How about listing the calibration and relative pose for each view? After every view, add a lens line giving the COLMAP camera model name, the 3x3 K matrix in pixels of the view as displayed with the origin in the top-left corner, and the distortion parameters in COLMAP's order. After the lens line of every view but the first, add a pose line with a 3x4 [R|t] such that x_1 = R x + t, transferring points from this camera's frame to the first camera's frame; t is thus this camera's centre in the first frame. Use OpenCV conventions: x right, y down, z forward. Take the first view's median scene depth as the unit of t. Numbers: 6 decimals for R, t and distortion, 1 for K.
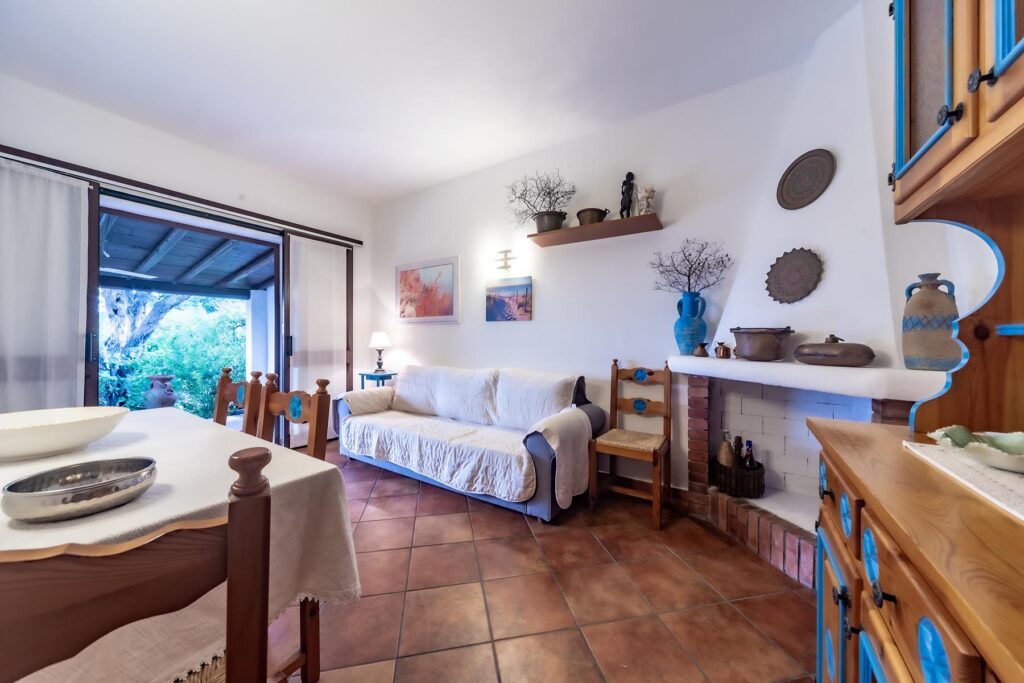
lens RADIAL K [[353.7, 0, 507.1], [0, 353.7, 339.6], [0, 0, 1]] dist [0.001432, 0.000211]
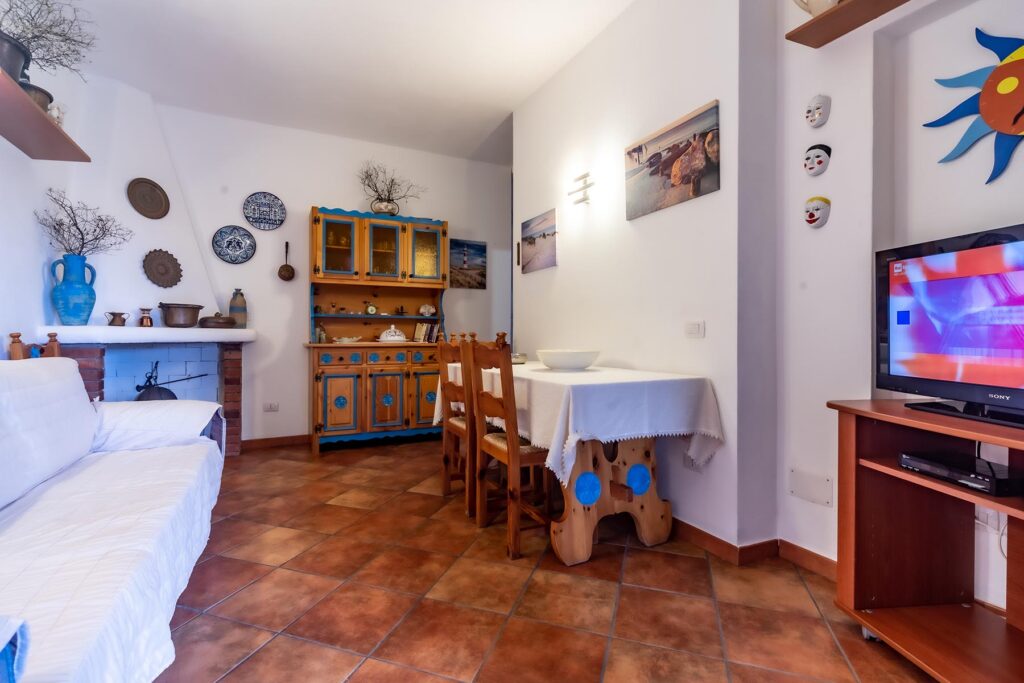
lens RADIAL K [[460.1, 0, 511.1], [0, 460.1, 336.4], [0, 0, 1]] dist [-0.001743, -0.000378]
pose [[-0.870837, -0.005704, 0.491539, -1.578372], [-0.003731, 0.999981, 0.004994, 0.094130], [-0.491558, 0.002515, -0.870841, 2.286363]]
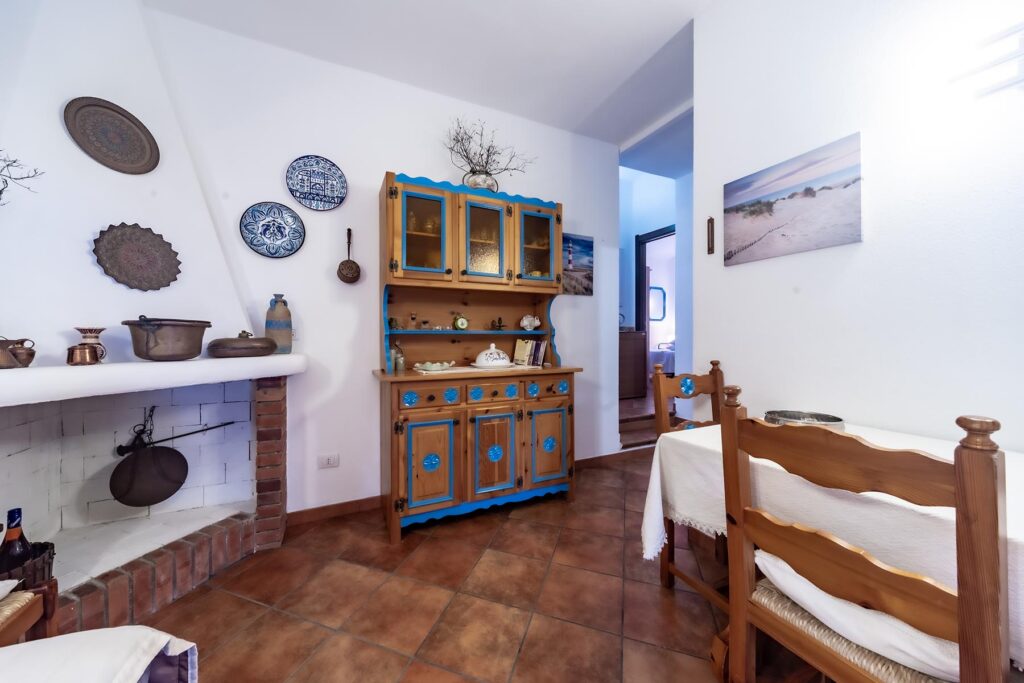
lens RADIAL K [[353.7, 0, 507.1], [0, 353.7, 339.6], [0, 0, 1]] dist [0.001432, 0.000211]
pose [[-0.861174, -0.004375, 0.508291, -0.418187], [0.001401, 0.999939, 0.010981, 0.004531], [-0.508308, 0.010169, -0.861115, 1.518675]]
